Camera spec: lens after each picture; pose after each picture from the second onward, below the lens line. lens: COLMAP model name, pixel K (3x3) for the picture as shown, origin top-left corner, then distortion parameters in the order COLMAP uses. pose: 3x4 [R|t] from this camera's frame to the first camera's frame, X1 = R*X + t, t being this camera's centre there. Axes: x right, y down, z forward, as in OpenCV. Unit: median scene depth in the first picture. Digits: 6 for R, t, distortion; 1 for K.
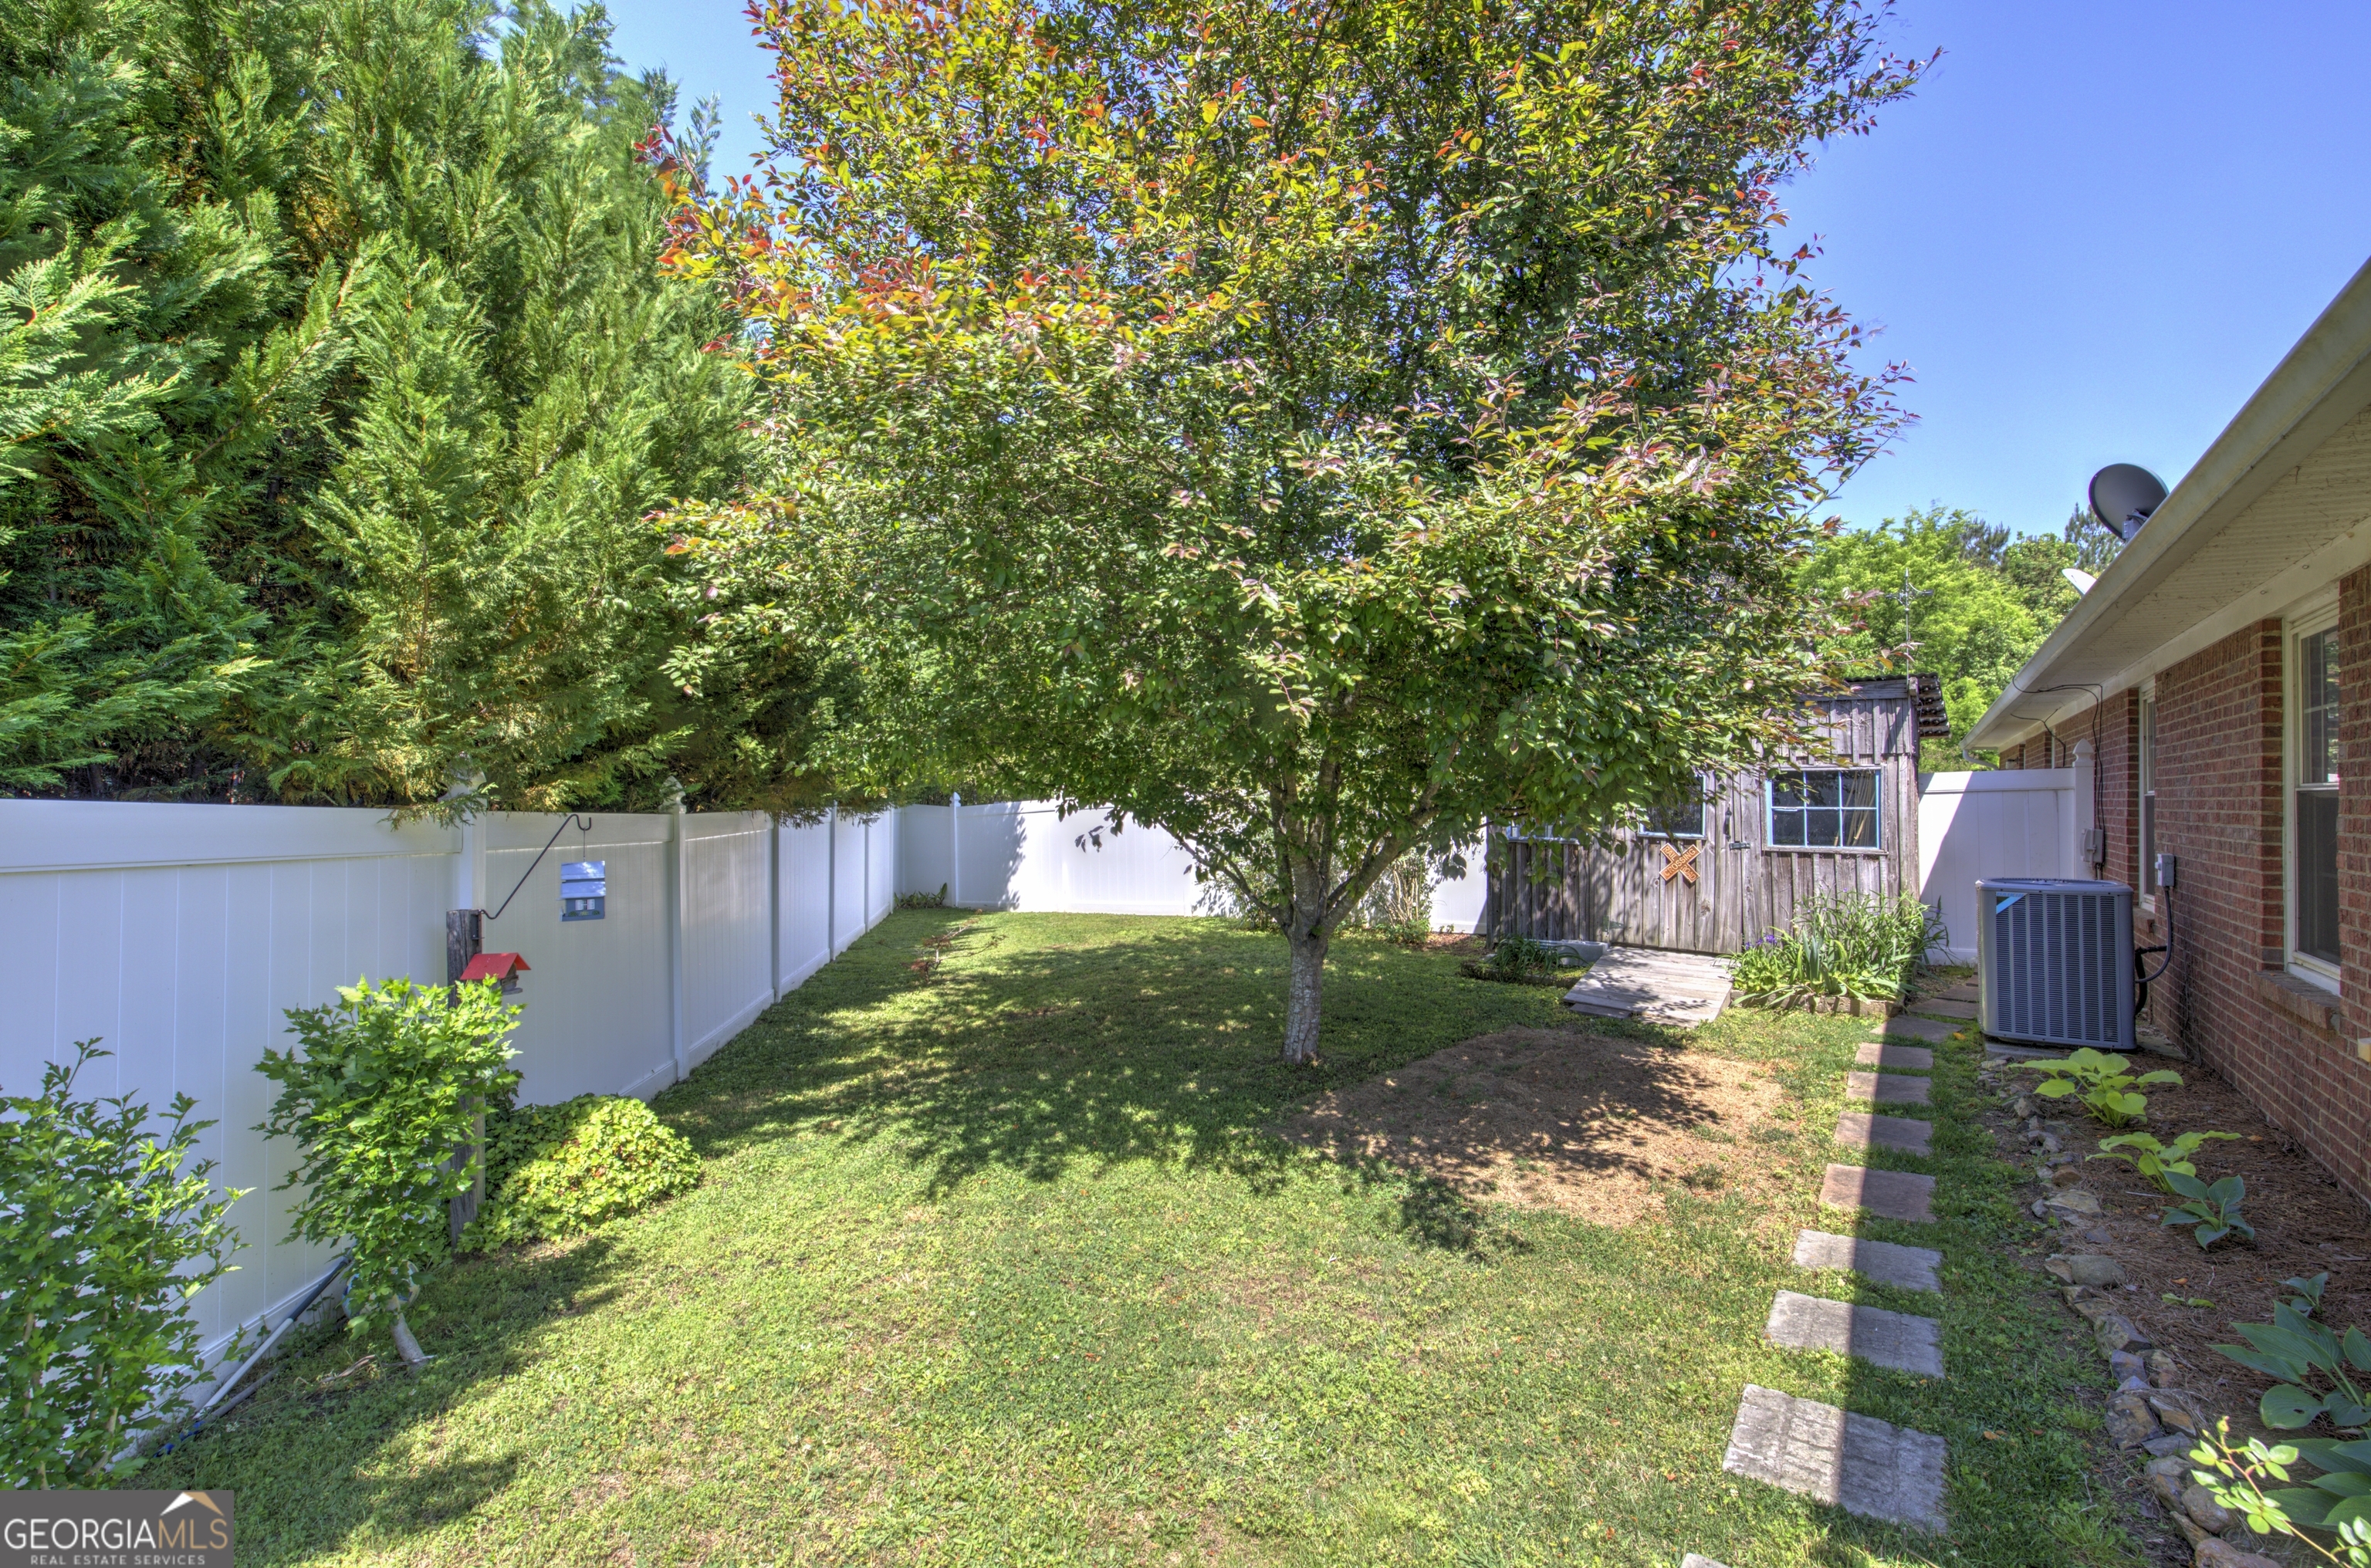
lens RADIAL K [[1006.0, 0, 1185.5], [0, 1006.0, 784.0], [0, 0, 1]] dist [-0.013700, 0.012841]
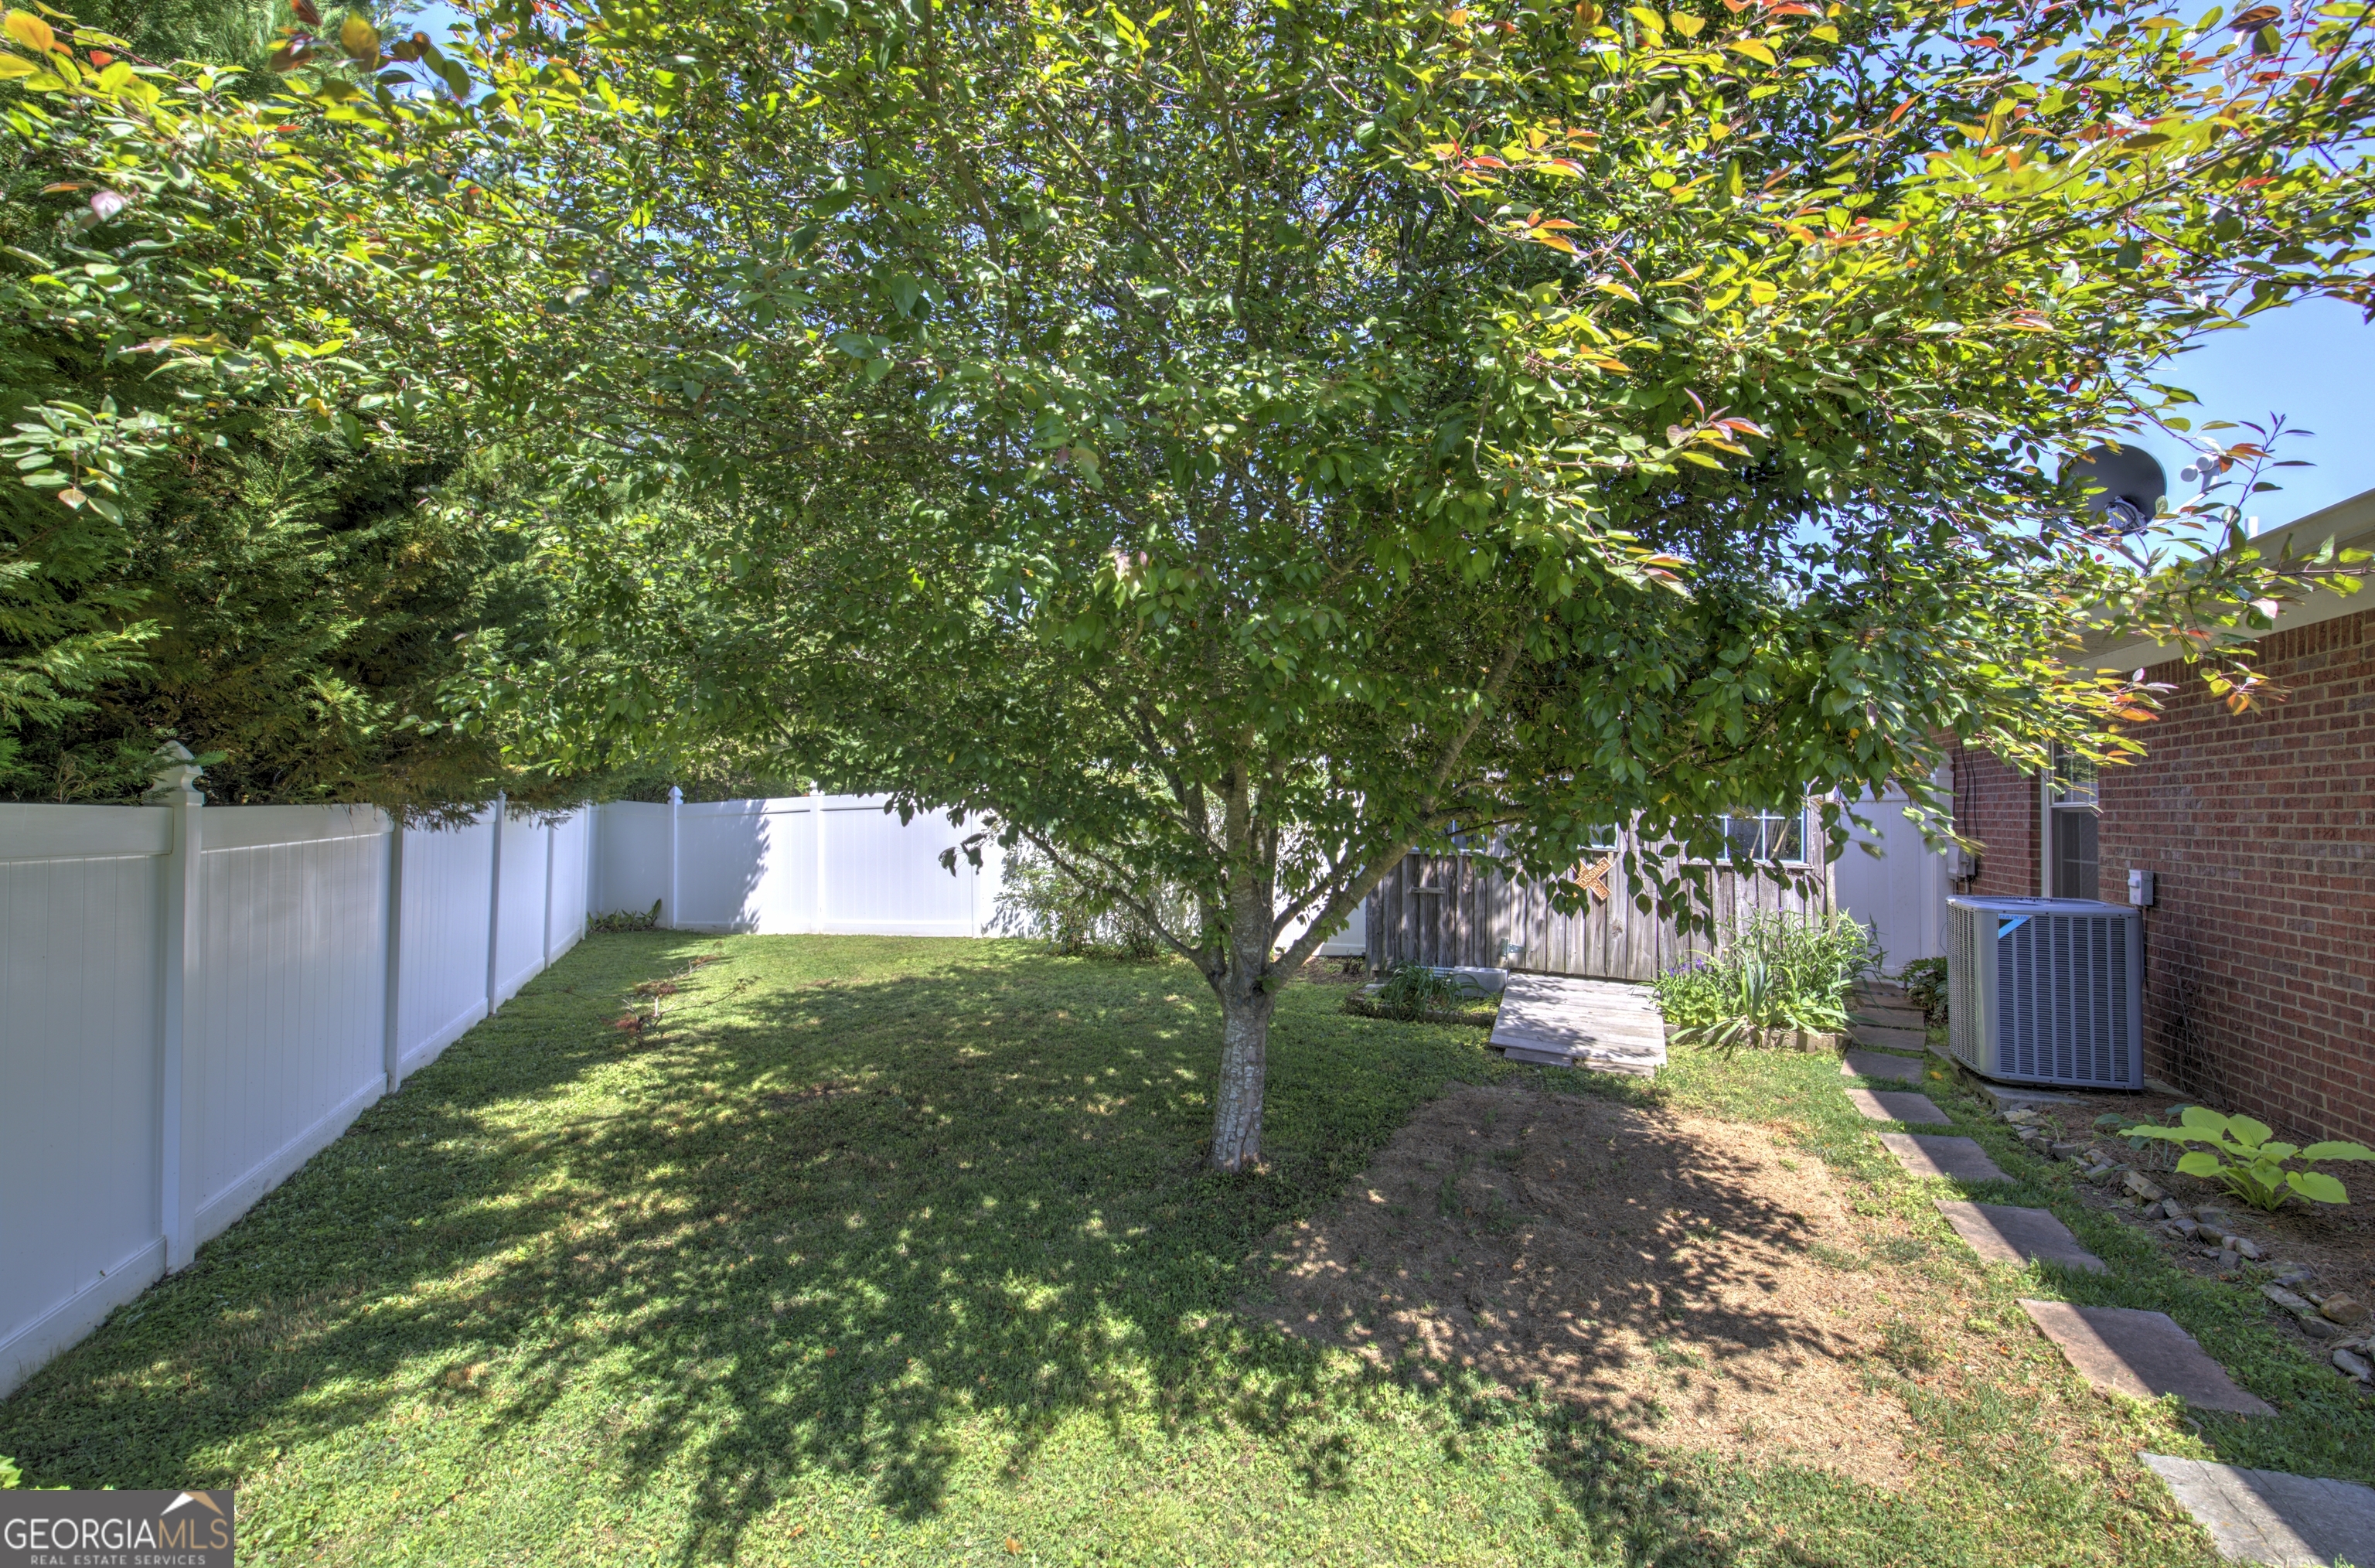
lens RADIAL K [[1017.8, 0, 1195.5], [0, 1017.8, 780.6], [0, 0, 1]] dist [-0.002122, 0.000847]
pose [[0.966664, 0.019638, 0.255294, -0.113036], [-0.017972, 0.999799, -0.008858, 0.012025], [-0.255416, 0.003975, 0.966823, 0.349807]]
